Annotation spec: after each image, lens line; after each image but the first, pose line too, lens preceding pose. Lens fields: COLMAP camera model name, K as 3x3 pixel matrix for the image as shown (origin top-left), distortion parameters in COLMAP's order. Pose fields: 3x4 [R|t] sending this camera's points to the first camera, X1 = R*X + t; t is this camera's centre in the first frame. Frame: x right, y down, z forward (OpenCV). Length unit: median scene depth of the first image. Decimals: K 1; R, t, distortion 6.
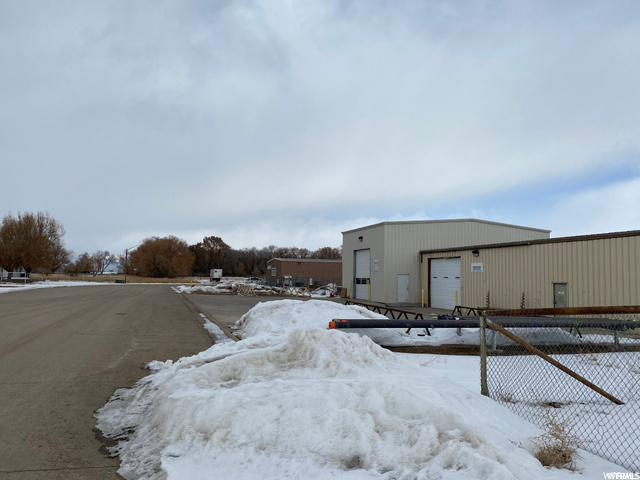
lens RADIAL K [[483.7, 0, 323.6], [0, 483.7, 240.6], [0, 0, 1]] dist [0.002061, -0.015790]
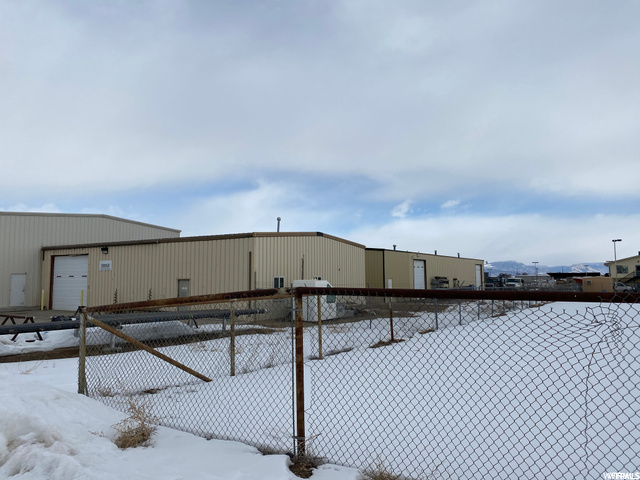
lens RADIAL K [[483.7, 0, 323.6], [0, 483.7, 240.6], [0, 0, 1]] dist [0.002061, -0.015790]
pose [[0.756740, 0.029833, 0.653035, 0.022447], [-0.032241, 0.999446, -0.008297, 0.000310], [-0.652921, -0.014776, 0.757282, -0.025801]]
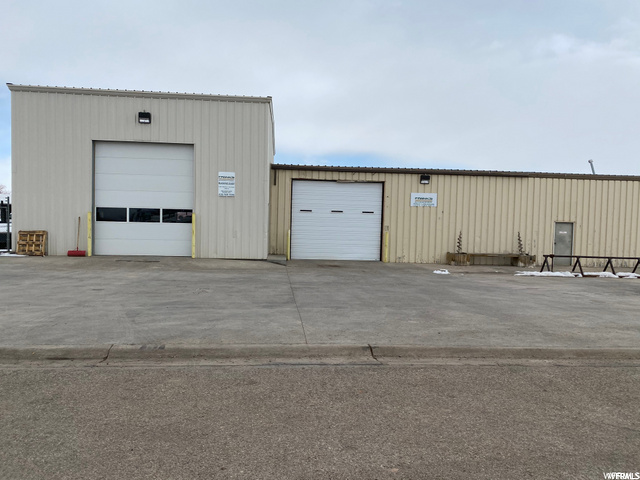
lens RADIAL K [[483.7, 0, 323.6], [0, 483.7, 240.6], [0, 0, 1]] dist [0.002061, -0.015790]
pose [[0.234064, -0.044984, 0.971180, -0.677204], [-0.093130, 0.993298, 0.068454, 0.130758], [-0.967750, -0.106469, 0.228306, 1.571688]]
